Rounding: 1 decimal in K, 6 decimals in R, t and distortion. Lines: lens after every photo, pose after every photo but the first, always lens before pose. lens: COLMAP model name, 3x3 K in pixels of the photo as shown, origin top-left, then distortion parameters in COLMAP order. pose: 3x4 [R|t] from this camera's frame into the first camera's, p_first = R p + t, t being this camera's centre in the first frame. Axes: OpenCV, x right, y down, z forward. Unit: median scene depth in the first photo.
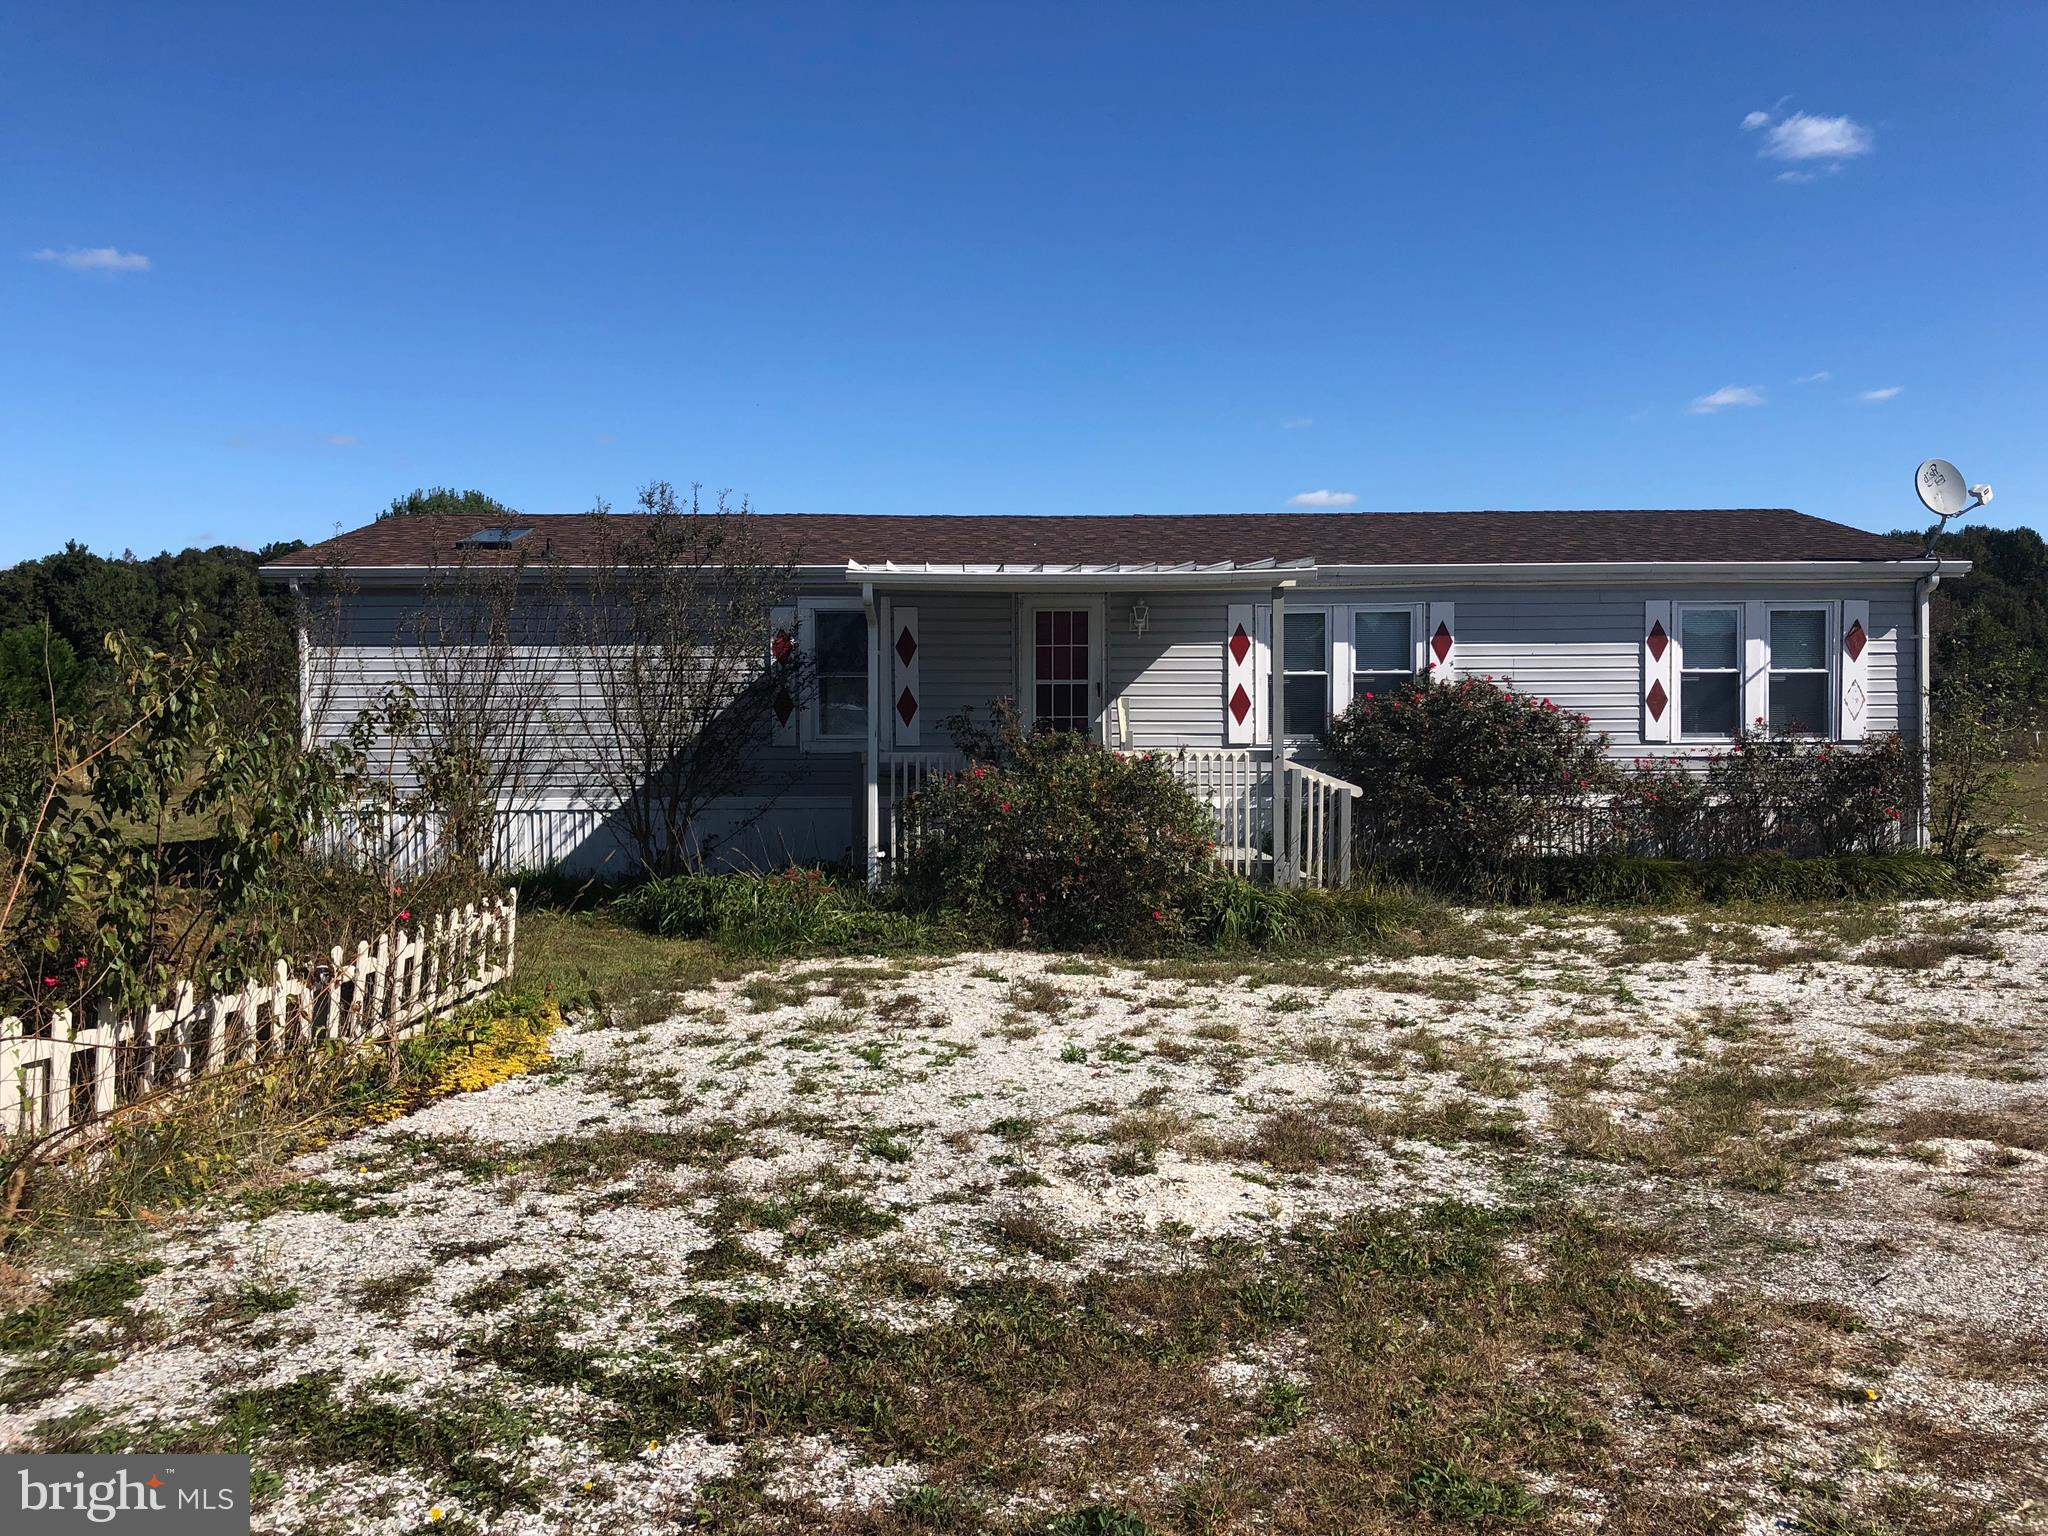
lens RADIAL K [[1697.7, 0, 1030.0], [0, 1697.7, 744.2], [0, 0, 1]] dist [0.023034, -0.030287]
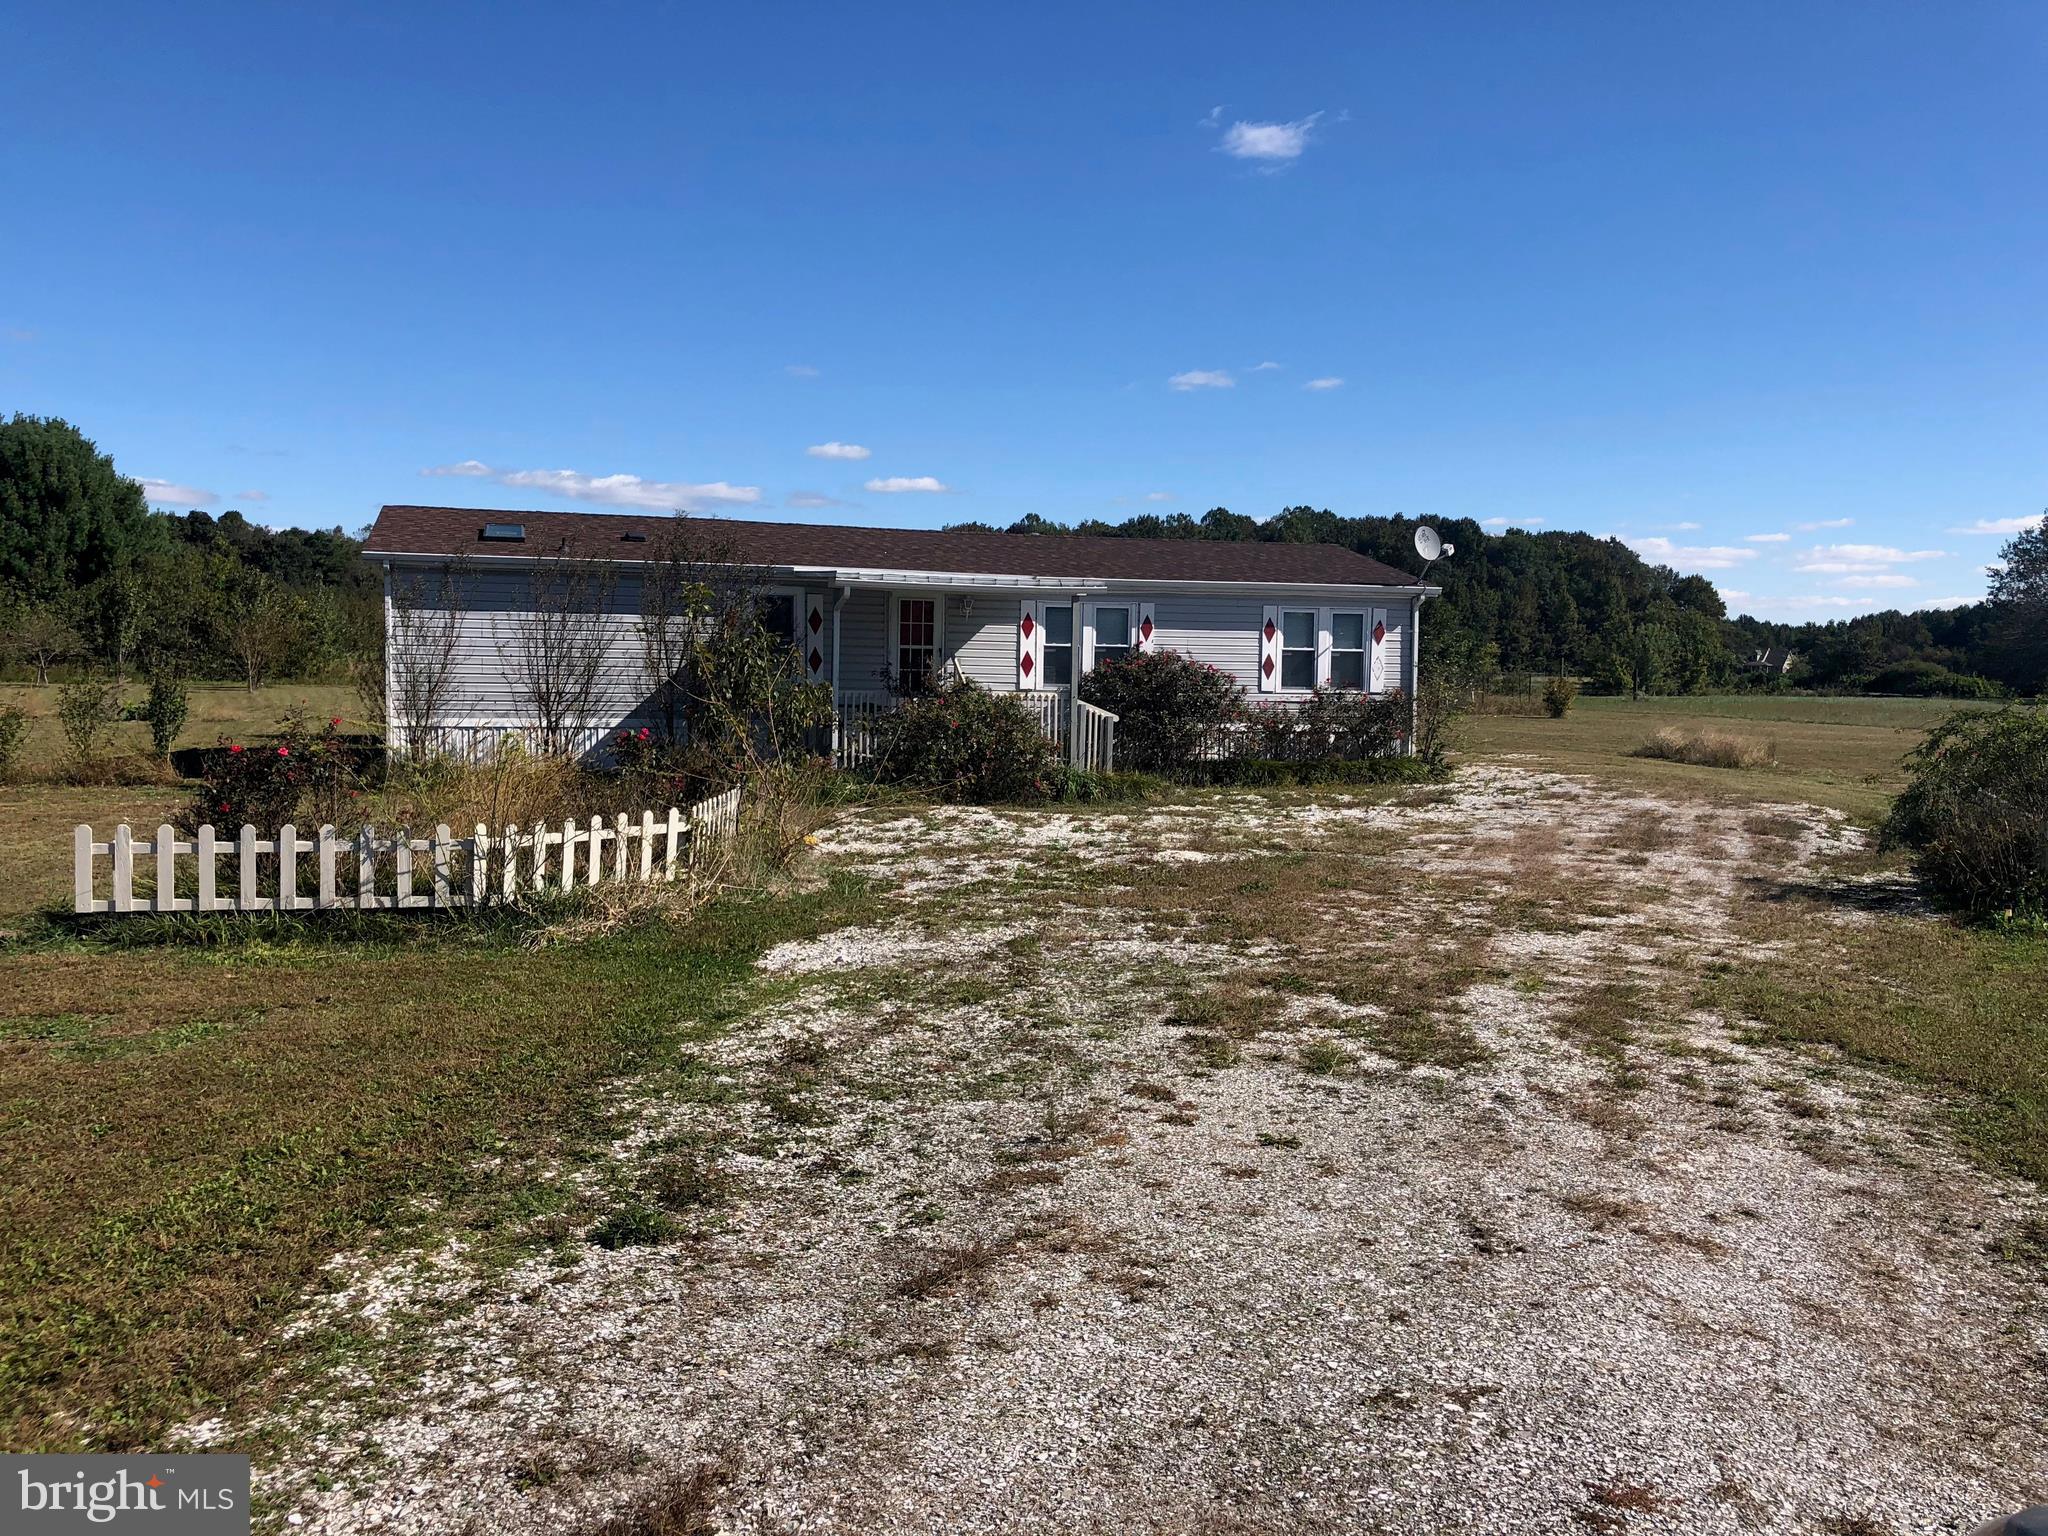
lens RADIAL K [[1697.7, 0, 1018.5], [0, 1697.7, 779.3], [0, 0, 1]] dist [0.023034, -0.030287]
pose [[0.962454, 0.001553, 0.271439, -0.312811], [-0.015452, 0.998676, 0.049074, 0.006377], [-0.271003, -0.051426, 0.961204, -0.522545]]
